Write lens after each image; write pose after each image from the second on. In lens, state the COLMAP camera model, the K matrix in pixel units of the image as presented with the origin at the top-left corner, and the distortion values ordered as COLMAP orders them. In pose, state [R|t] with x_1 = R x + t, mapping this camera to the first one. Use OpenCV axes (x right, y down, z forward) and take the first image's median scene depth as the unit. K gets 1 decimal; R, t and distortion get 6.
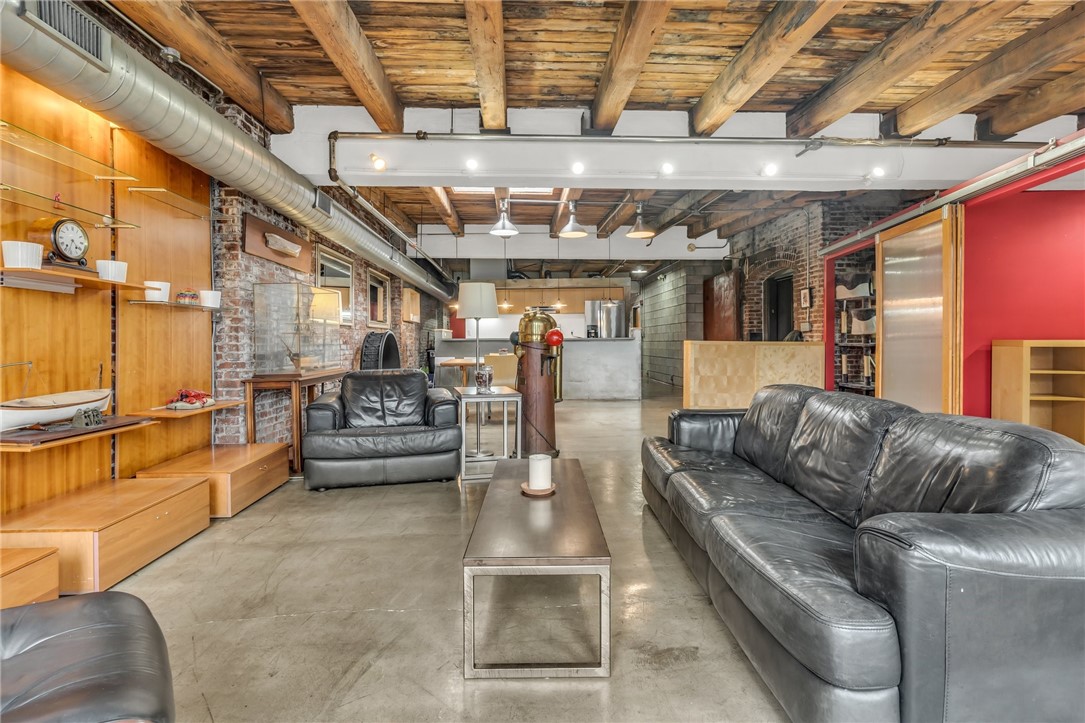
lens RADIAL K [[526.7, 0, 542.5], [0, 526.7, 347.9], [0, 0, 1]] dist [0.000379, -0.000098]
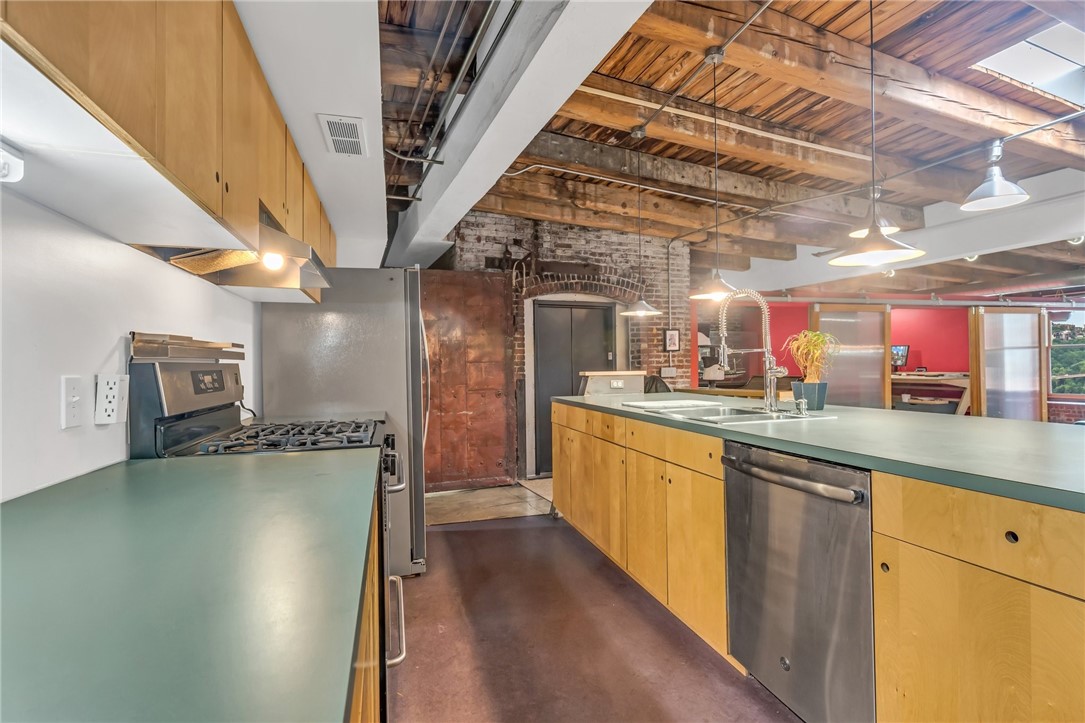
lens RADIAL K [[534.8, 0, 542.5], [0, 534.8, 361.5], [0, 0, 1]] dist [0.002429, 0.000088]
pose [[-0.353010, 0.018420, 0.935438, -0.490539], [0.027121, 0.999587, -0.009448, -0.097386], [-0.935226, 0.022035, -0.353364, 2.697961]]
